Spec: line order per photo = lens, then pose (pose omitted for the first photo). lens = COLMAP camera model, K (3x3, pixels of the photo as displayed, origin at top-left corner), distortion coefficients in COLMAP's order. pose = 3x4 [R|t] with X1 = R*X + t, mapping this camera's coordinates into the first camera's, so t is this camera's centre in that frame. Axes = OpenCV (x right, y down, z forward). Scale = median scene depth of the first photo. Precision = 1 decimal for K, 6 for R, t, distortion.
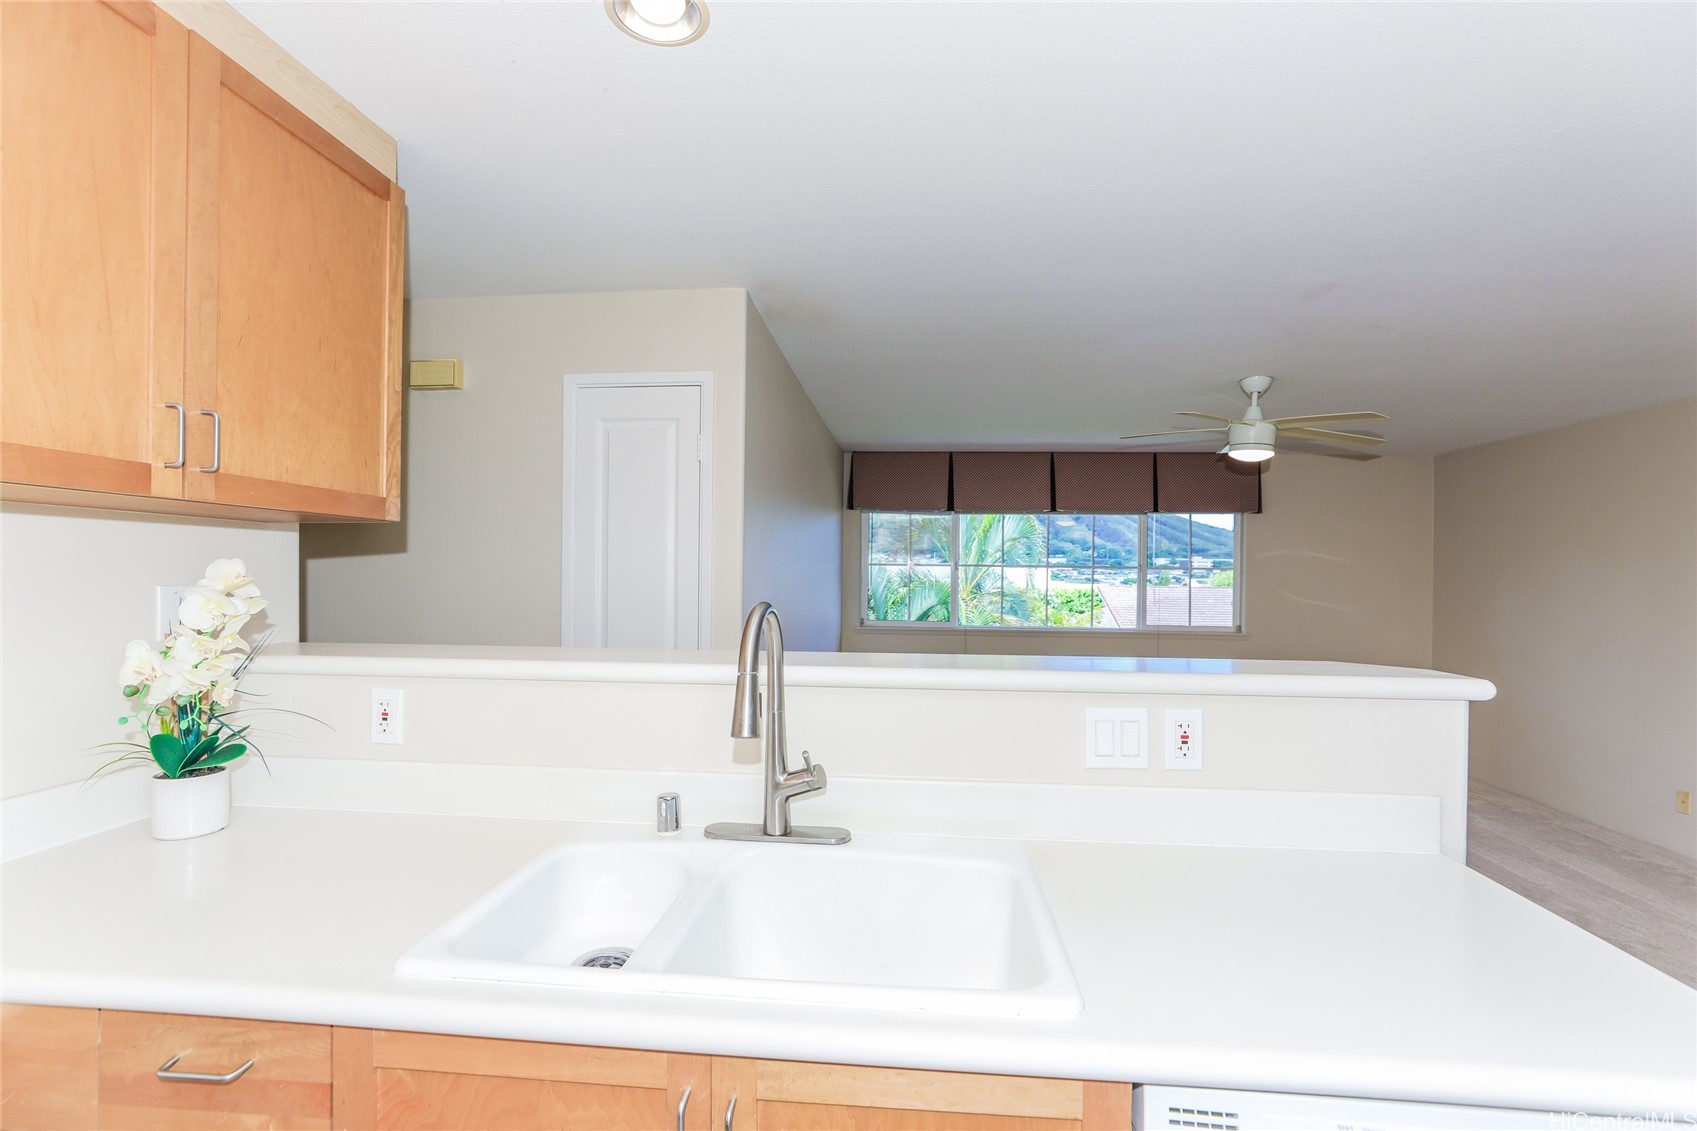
lens RADIAL K [[784.4, 0, 854.3], [0, 784.4, 568.7], [0, 0, 1]] dist [-0.027097, 0.009575]
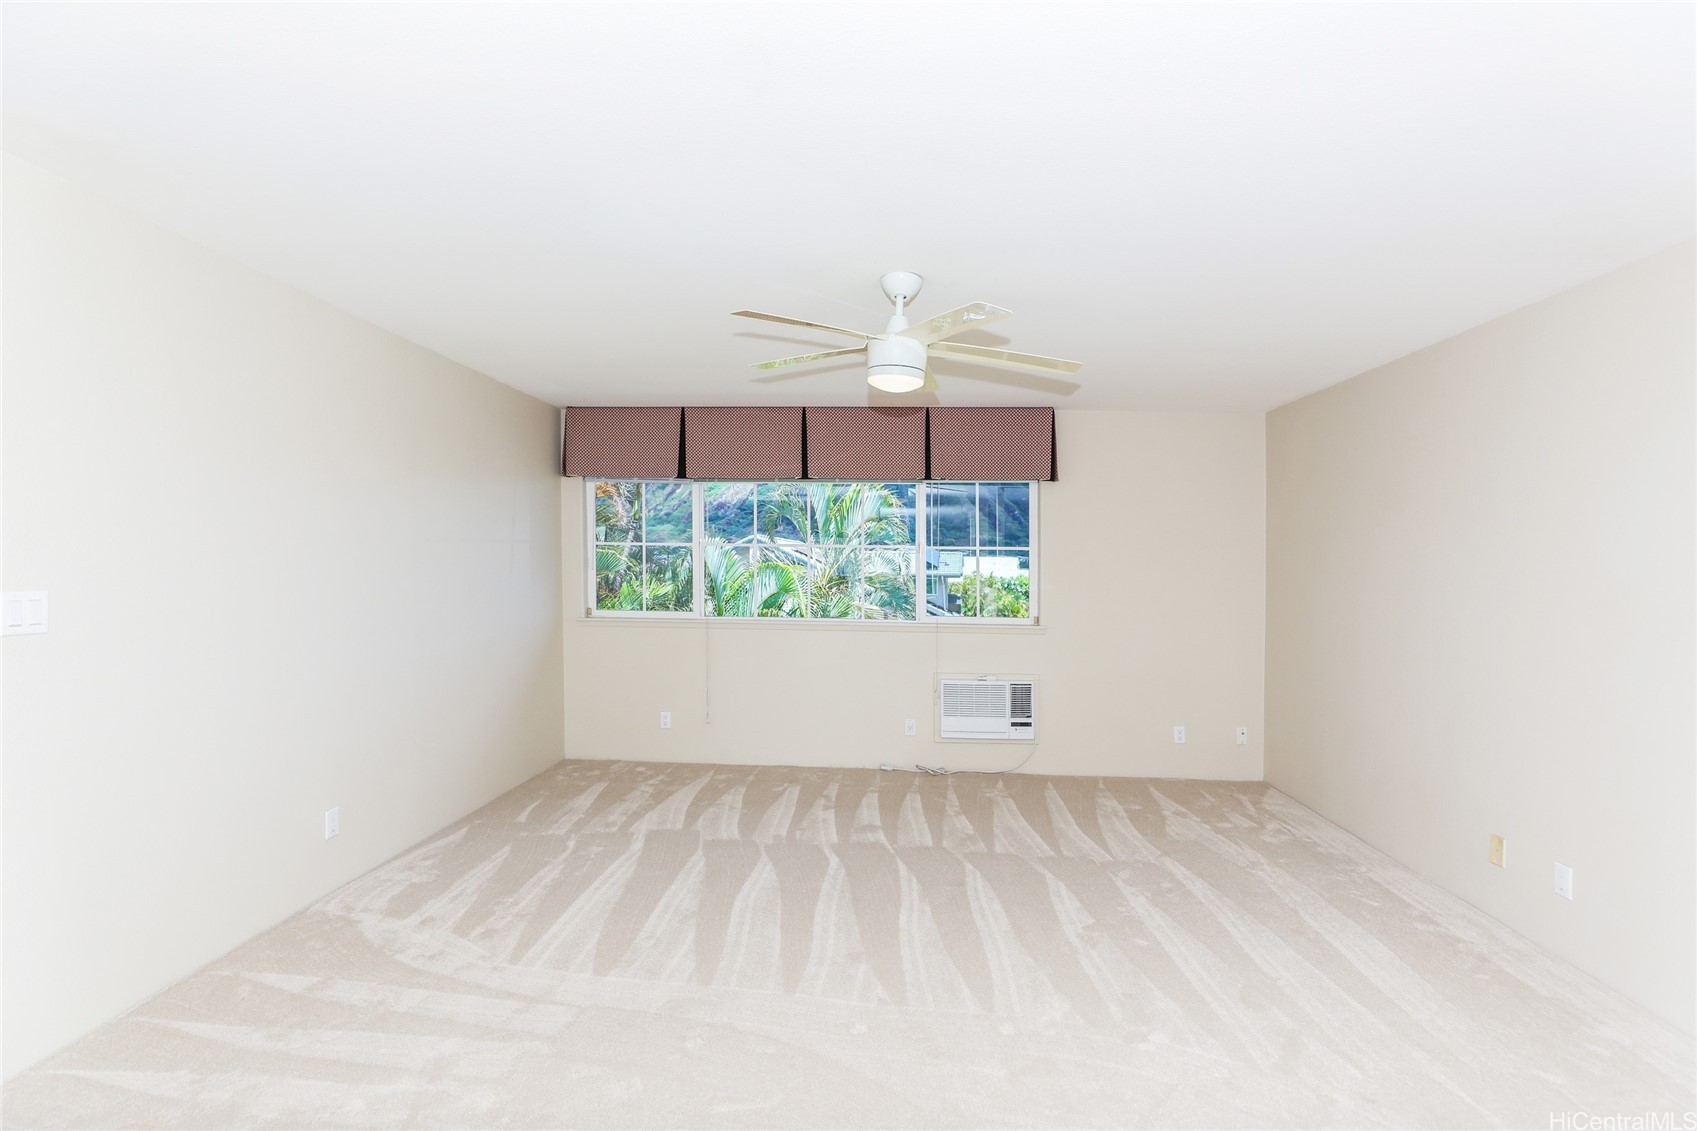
lens RADIAL K [[784.4, 0, 848.2], [0, 784.4, 563.4], [0, 0, 1]] dist [-0.027097, 0.009575]
pose [[0.999796, 0.000035, 0.020174, 0.425346], [-0.000210, 0.999962, 0.008669, 0.014328], [-0.020173, -0.008672, 0.999759, 0.256902]]
